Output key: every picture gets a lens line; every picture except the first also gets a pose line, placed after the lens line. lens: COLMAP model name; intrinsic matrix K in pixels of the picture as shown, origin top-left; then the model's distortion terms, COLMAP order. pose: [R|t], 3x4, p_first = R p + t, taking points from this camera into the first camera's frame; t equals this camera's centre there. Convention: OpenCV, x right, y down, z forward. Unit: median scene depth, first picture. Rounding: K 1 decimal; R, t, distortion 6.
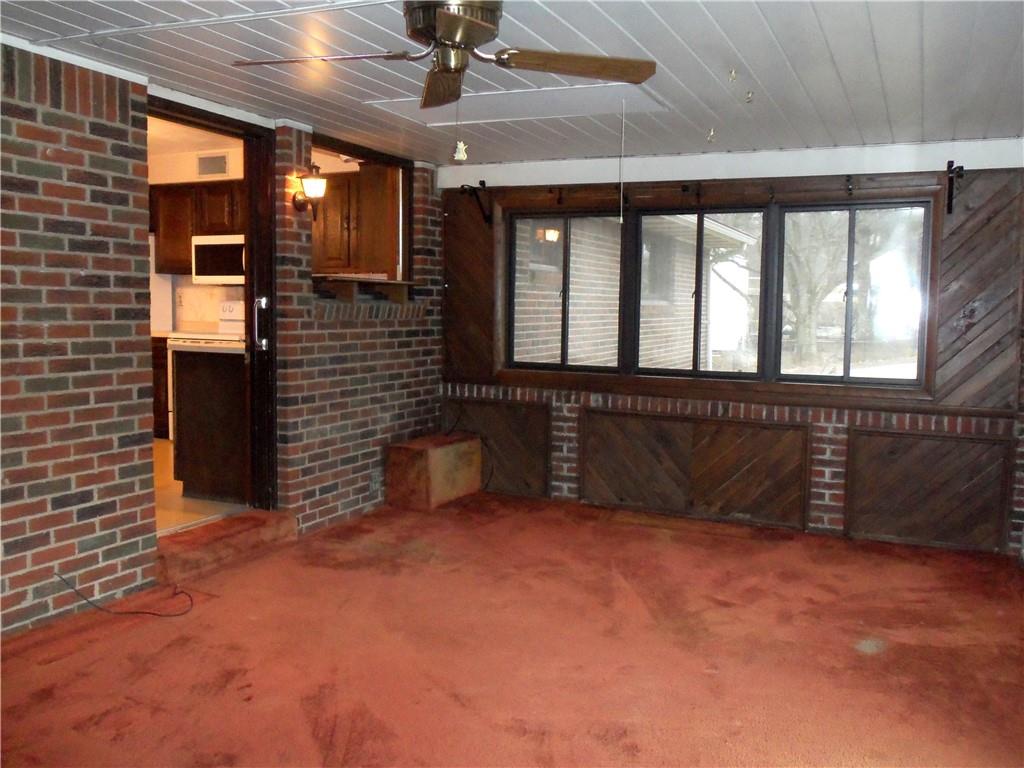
lens RADIAL K [[891.9, 0, 523.1], [0, 891.9, 379.1], [0, 0, 1]] dist [-0.012937, 0.004667]
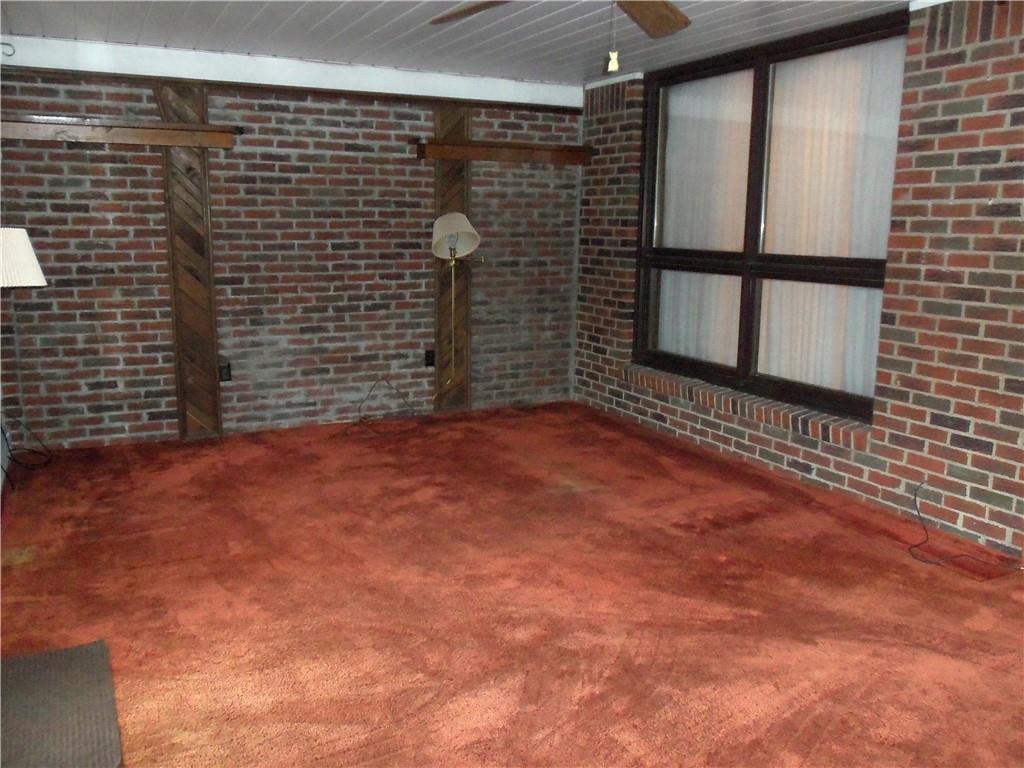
lens RADIAL K [[891.9, 0, 523.1], [0, 891.9, 379.1], [0, 0, 1]] dist [-0.012937, 0.004667]
pose [[-0.635237, 0.101931, -0.765561, 0.614717], [-0.089680, 0.974812, 0.204205, -0.083771], [0.767093, 0.198374, -0.610095, 1.252758]]
